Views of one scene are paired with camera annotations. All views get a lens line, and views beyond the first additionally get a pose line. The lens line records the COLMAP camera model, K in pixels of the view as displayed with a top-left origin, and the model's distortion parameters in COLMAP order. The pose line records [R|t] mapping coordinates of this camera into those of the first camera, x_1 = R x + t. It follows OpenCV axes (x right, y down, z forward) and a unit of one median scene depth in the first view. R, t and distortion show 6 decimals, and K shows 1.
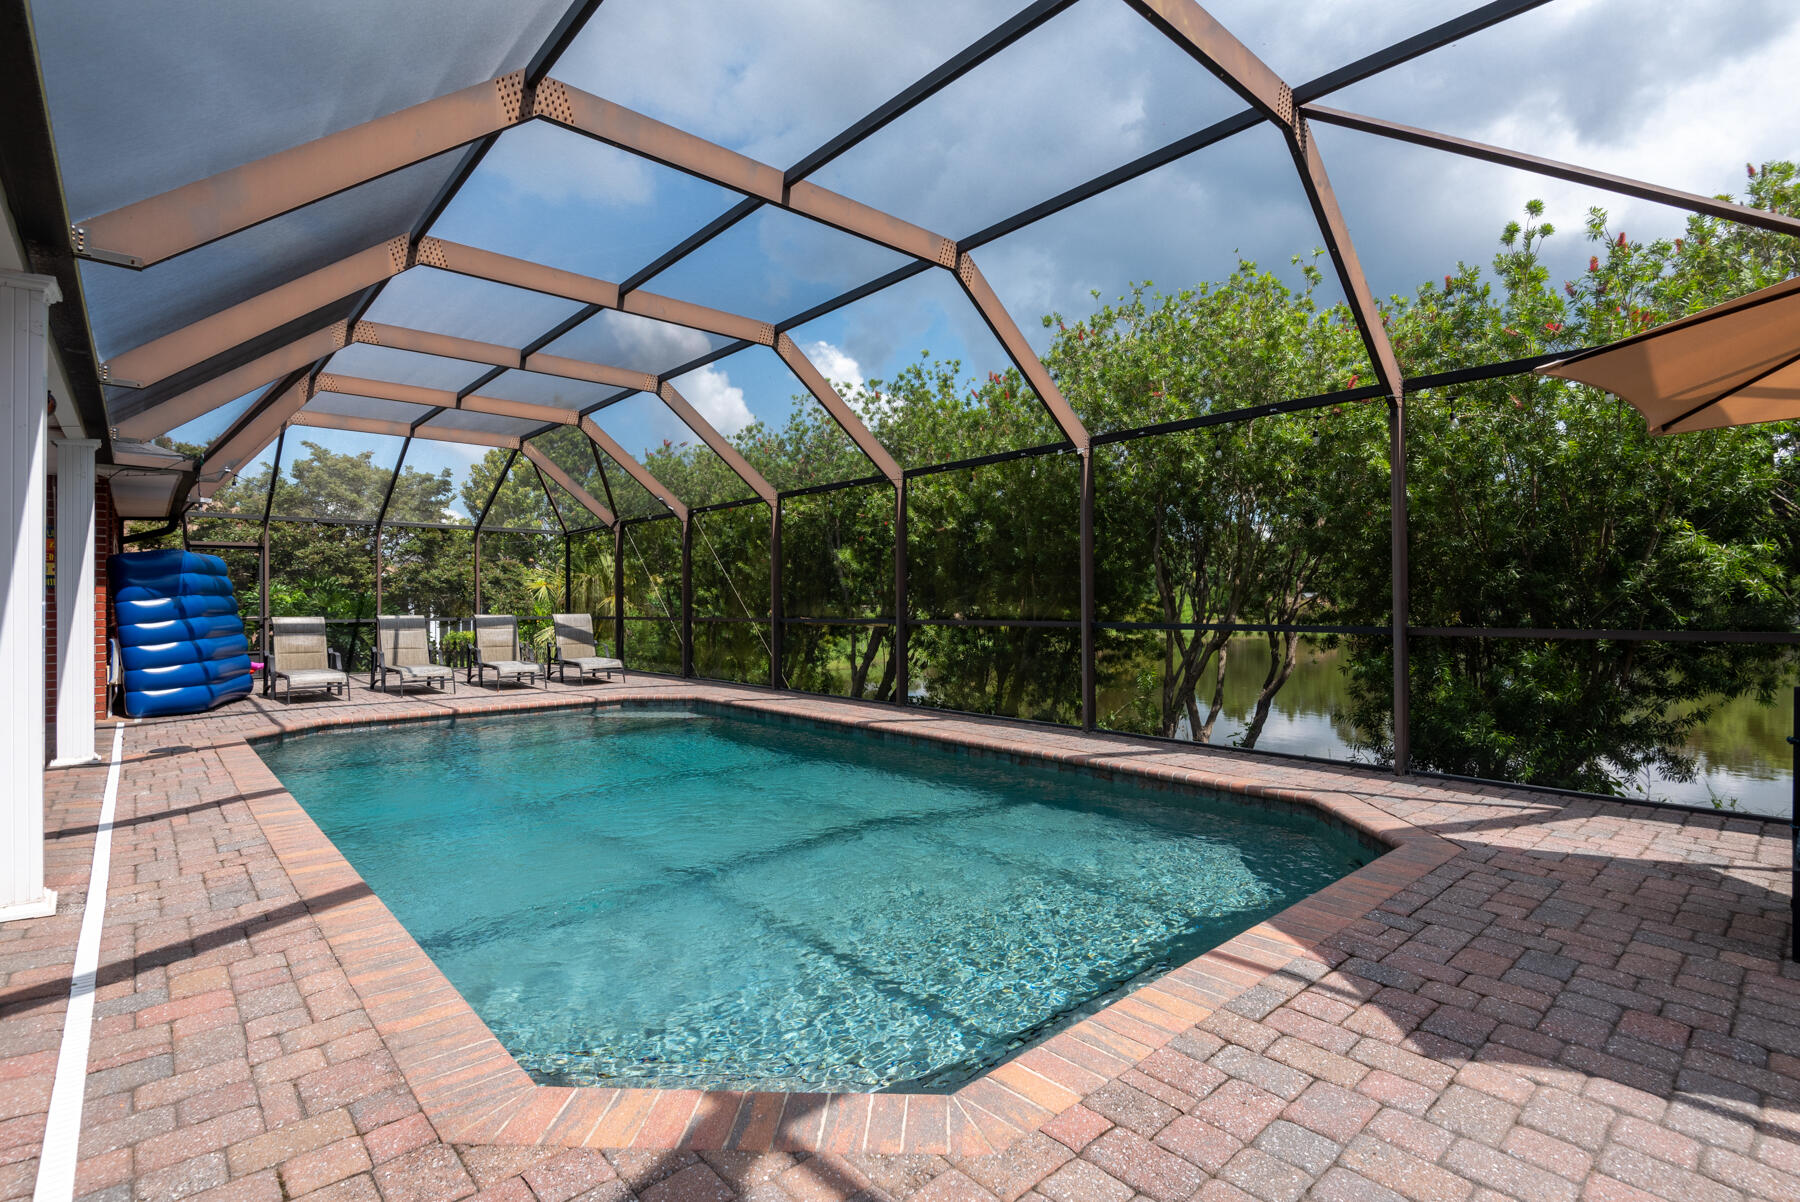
lens RADIAL K [[862.3, 0, 900.0], [0, 862.3, 601.0], [0, 0, 1]] dist [0.002232, -0.000139]
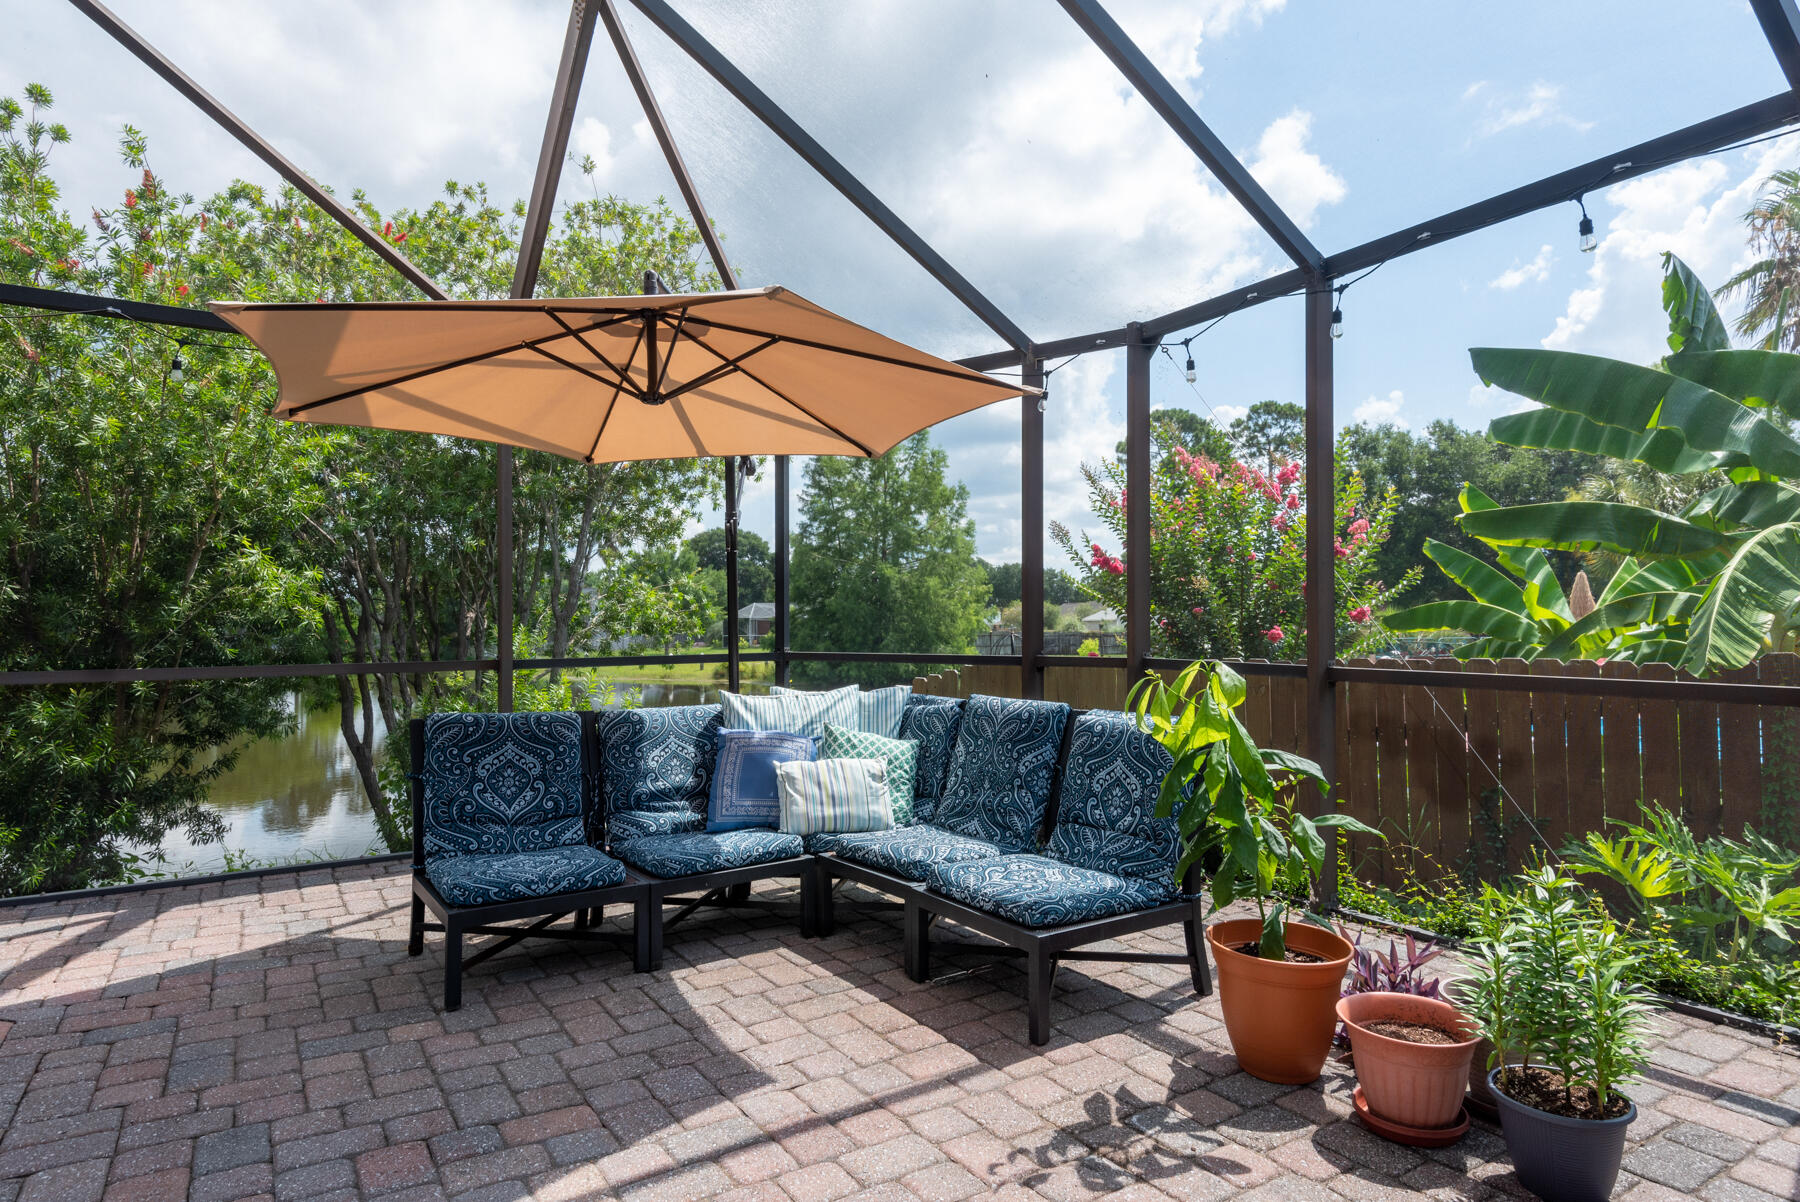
lens RADIAL K [[1015.0, 0, 900.0], [0, 1015.0, 601.0], [0, 0, 1]] dist [-0.023188, 0.001447]
pose [[0.133148, 0.025488, 0.990768, 0.012293], [0.015255, 0.999498, -0.027763, 0.009229], [-0.990979, 0.018811, 0.132693, 0.229977]]
